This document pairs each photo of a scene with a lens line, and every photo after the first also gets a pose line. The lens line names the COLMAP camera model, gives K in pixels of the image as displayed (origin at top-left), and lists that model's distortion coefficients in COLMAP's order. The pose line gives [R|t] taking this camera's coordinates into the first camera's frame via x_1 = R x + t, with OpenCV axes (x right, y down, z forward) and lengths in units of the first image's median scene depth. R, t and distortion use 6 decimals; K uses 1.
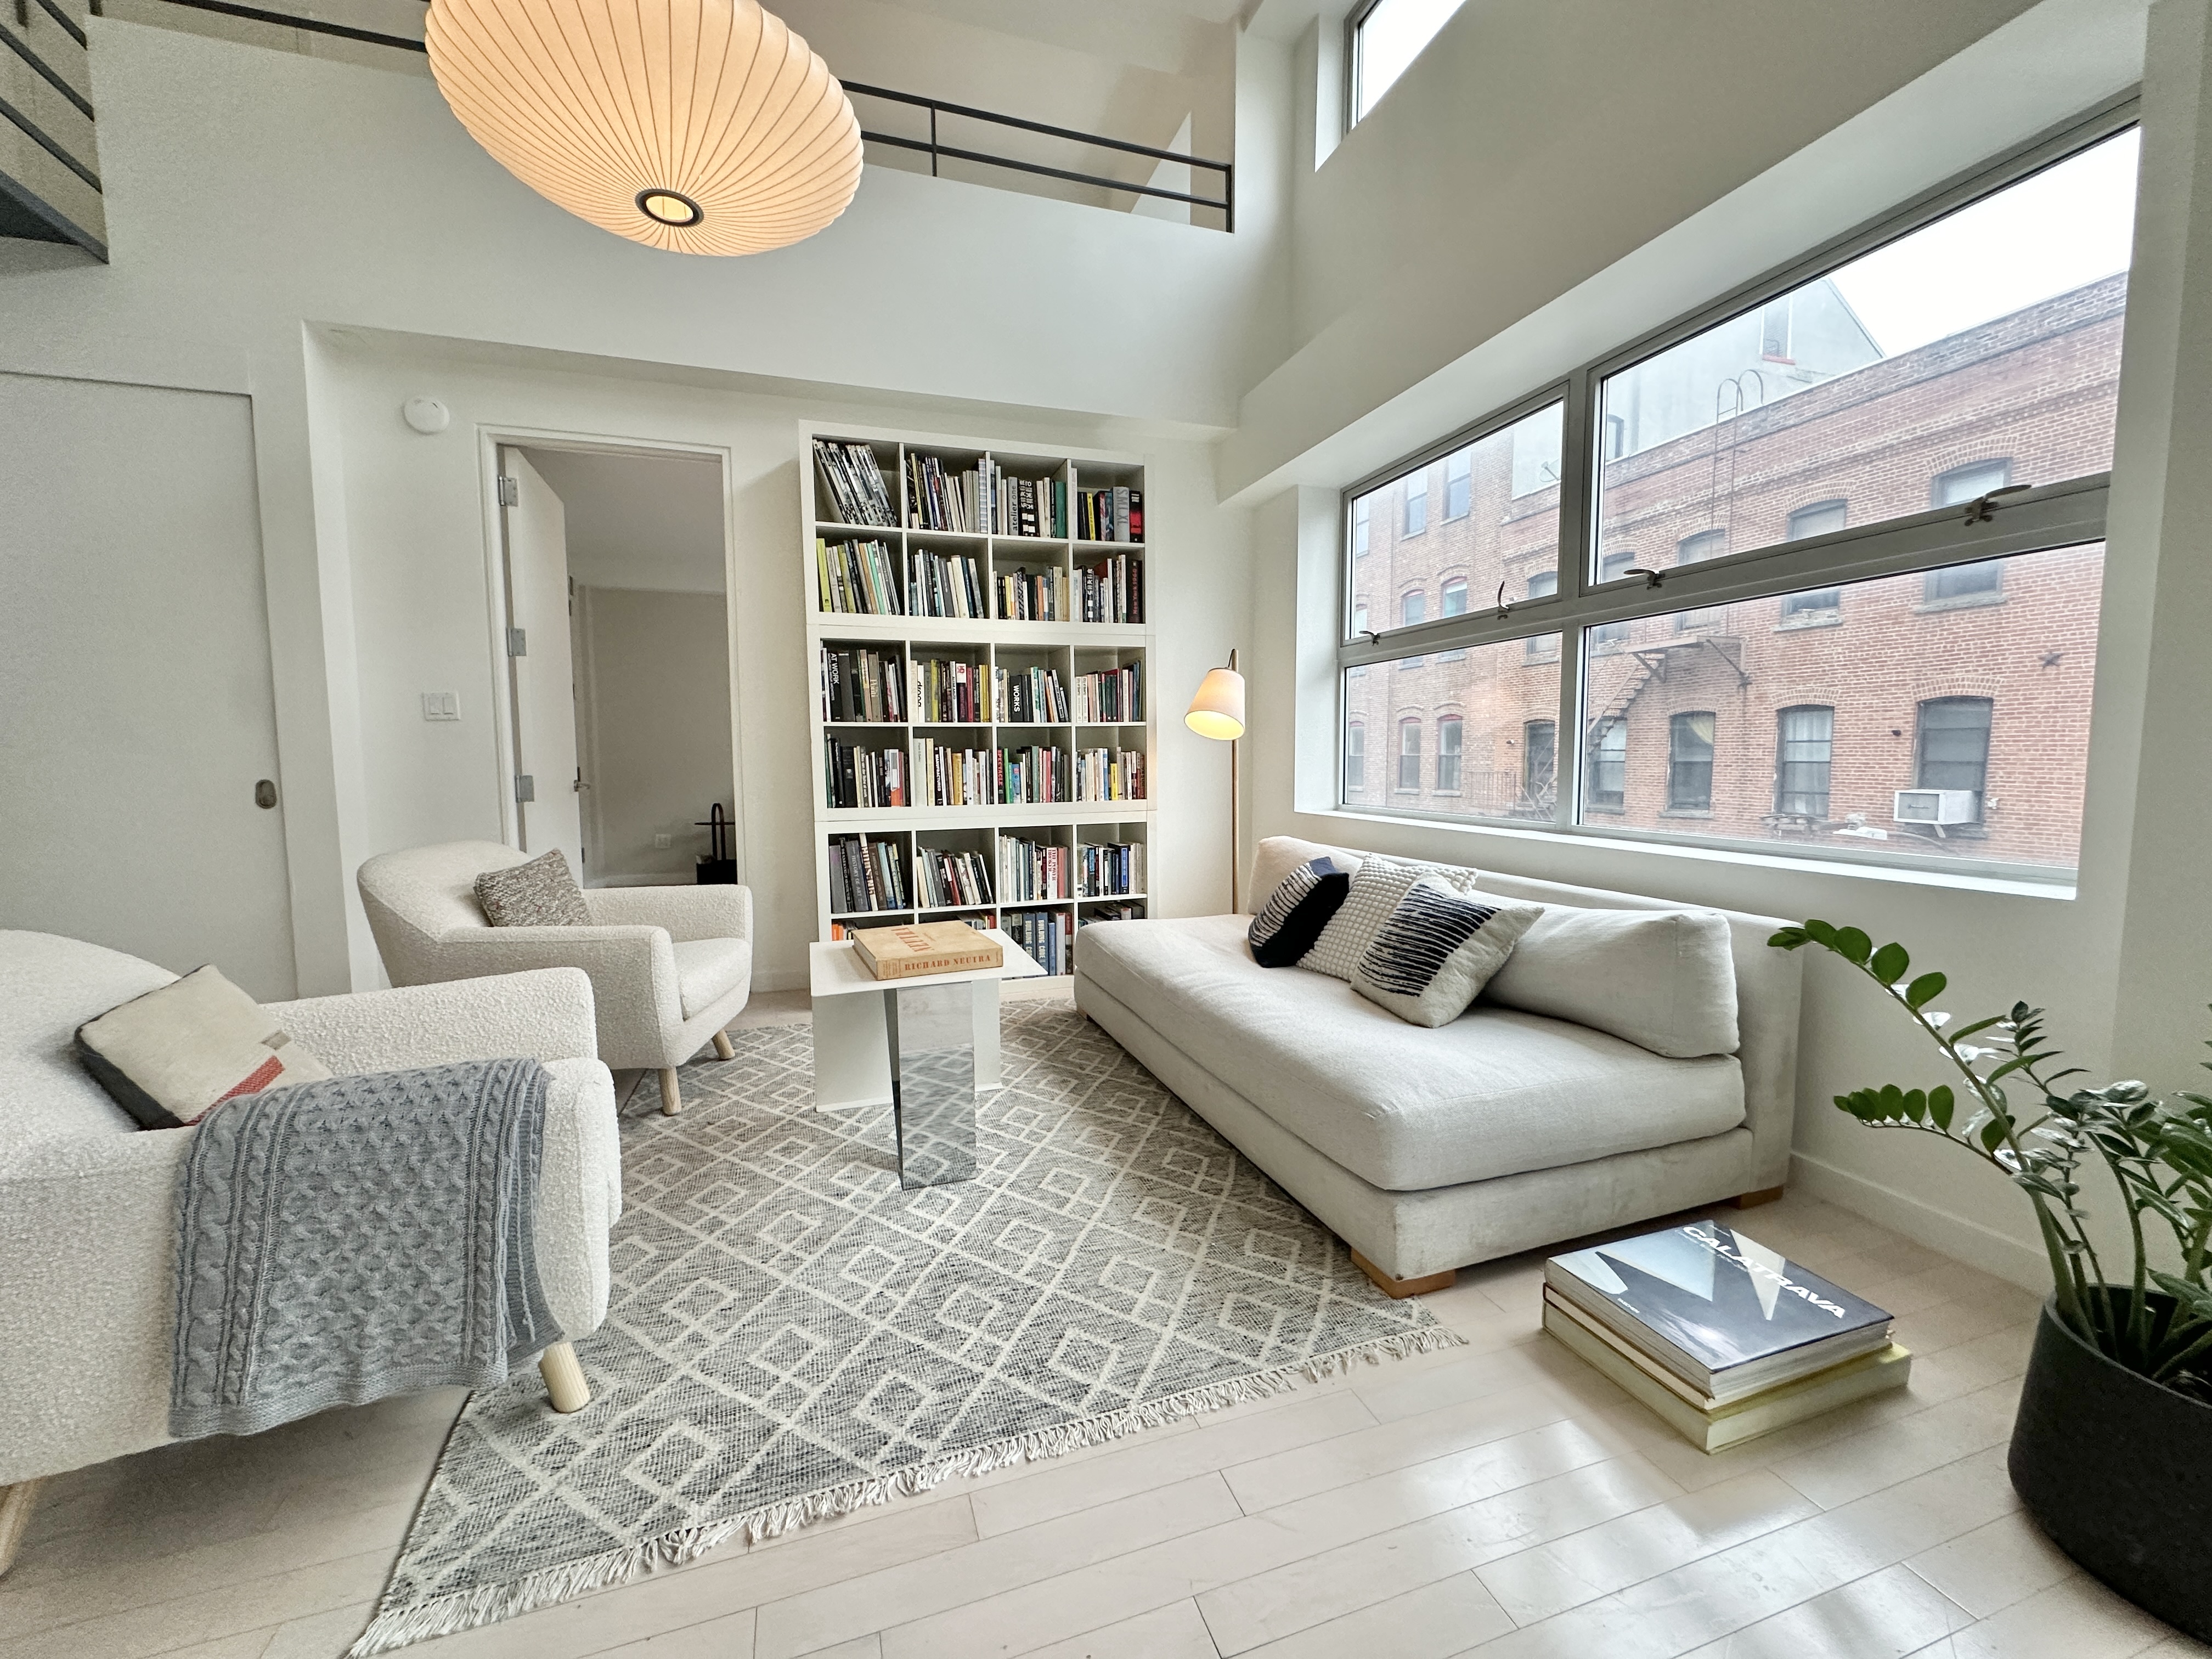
lens RADIAL K [[888.4, 0, 1104.5], [0, 888.4, 839.8], [0, 0, 1]] dist [-0.000875, -0.000043]
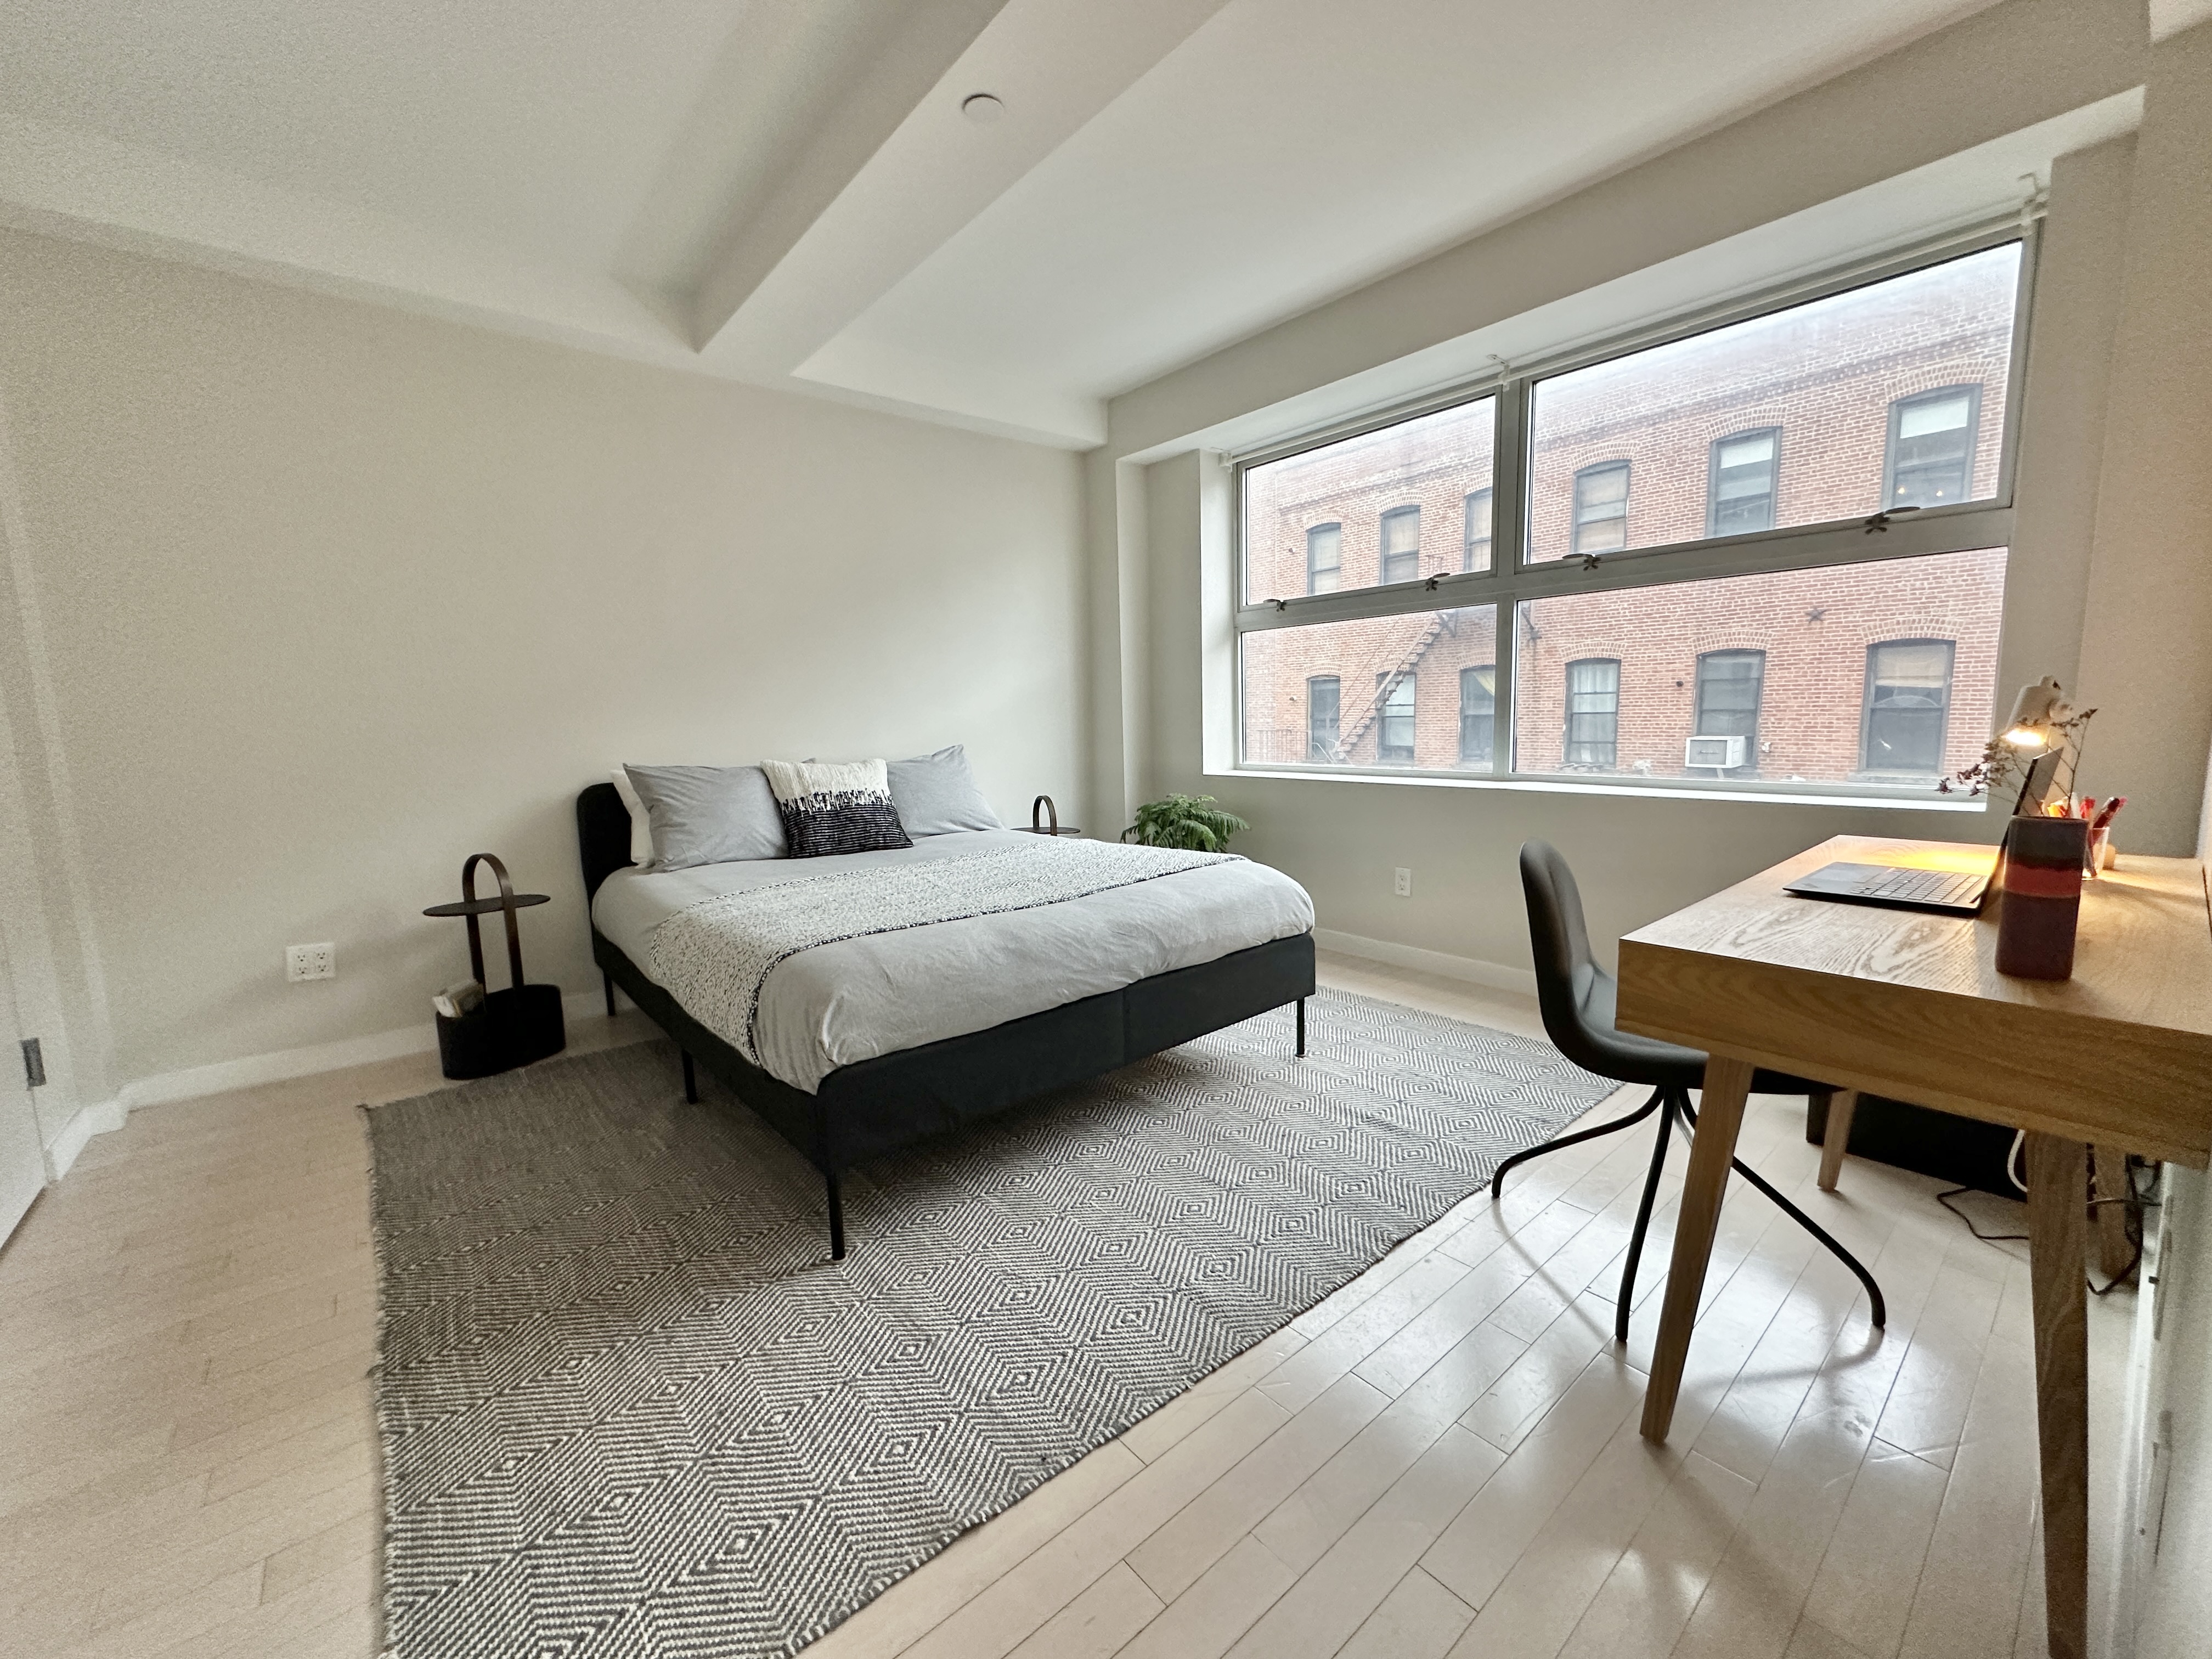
lens RADIAL K [[888.4, 0, 1103.2], [0, 888.4, 829.9], [0, 0, 1]] dist [-0.000875, -0.000043]
pose [[0.929439, -0.065716, 0.363077, -0.141005], [0.054723, 0.997680, 0.040491, -0.023892], [-0.364896, -0.017766, 0.930879, 0.232136]]
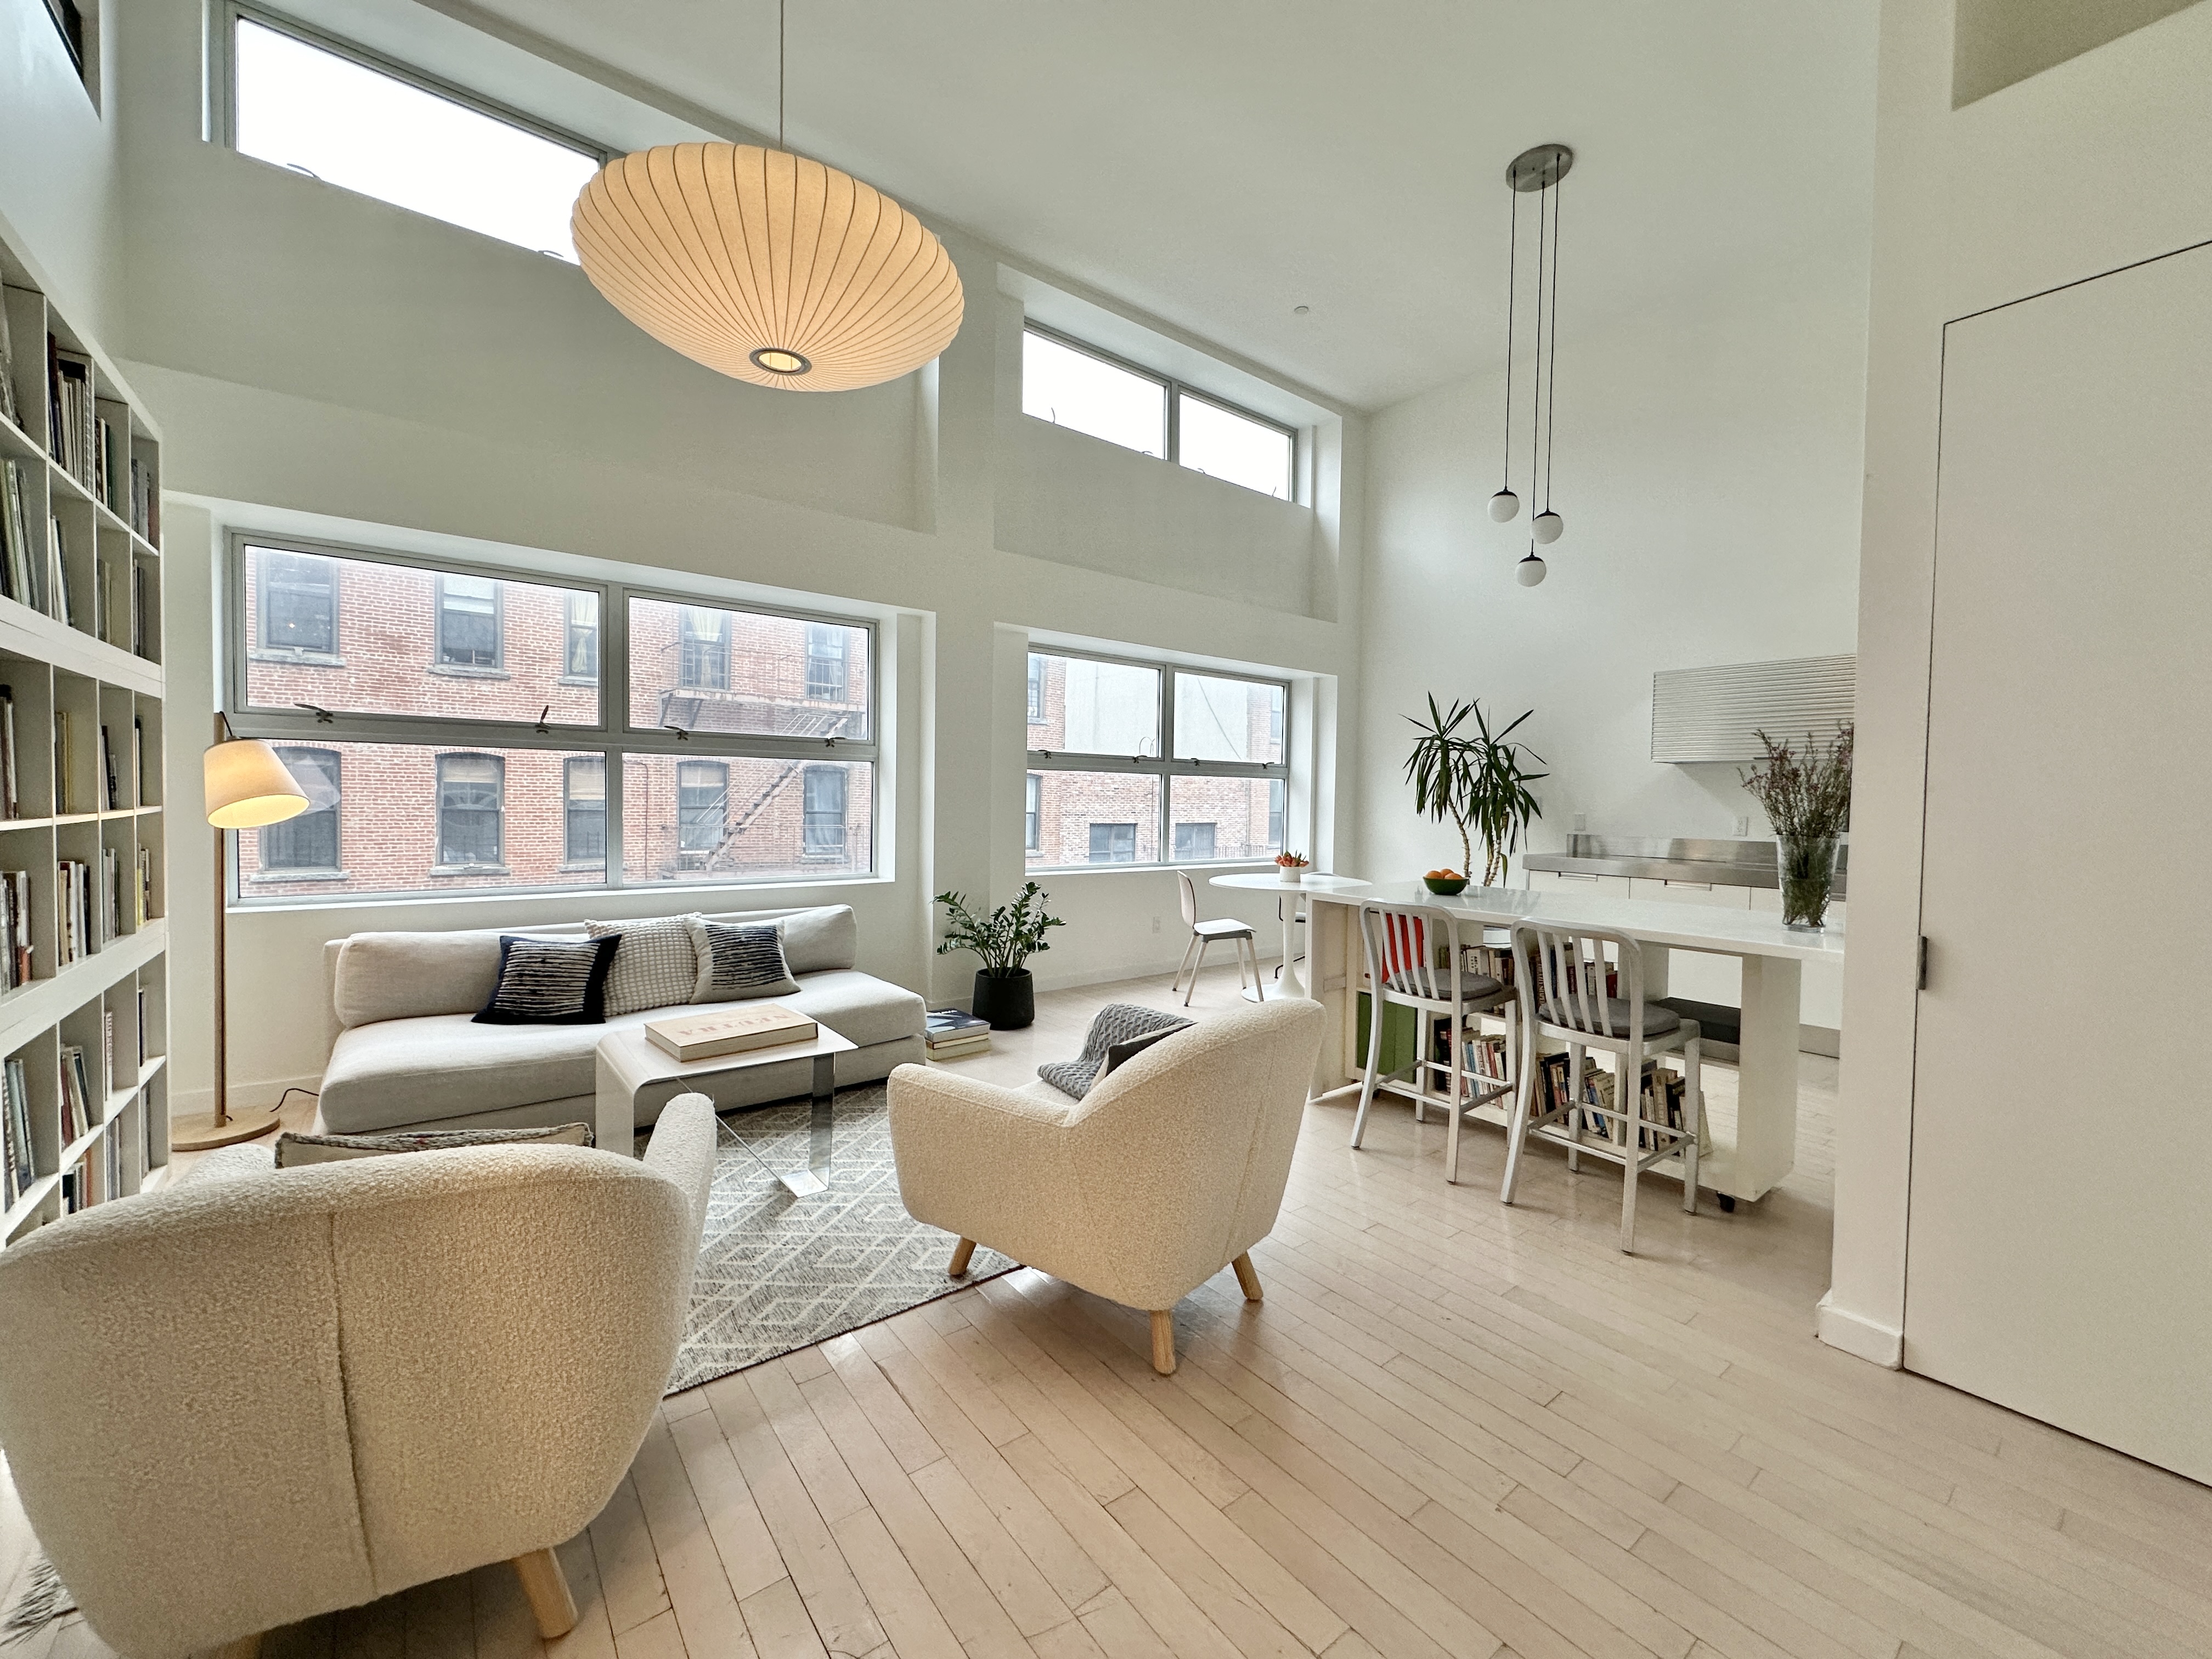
lens RADIAL K [[888.4, 0, 1103.5], [0, 888.4, 822.4], [0, 0, 1]] dist [-0.000875, -0.000043]
pose [[-0.331847, -0.034231, 0.942712, -1.537082], [0.064622, 0.996169, 0.058920, -0.202730], [-0.941117, 0.080472, -0.328364, 0.955816]]
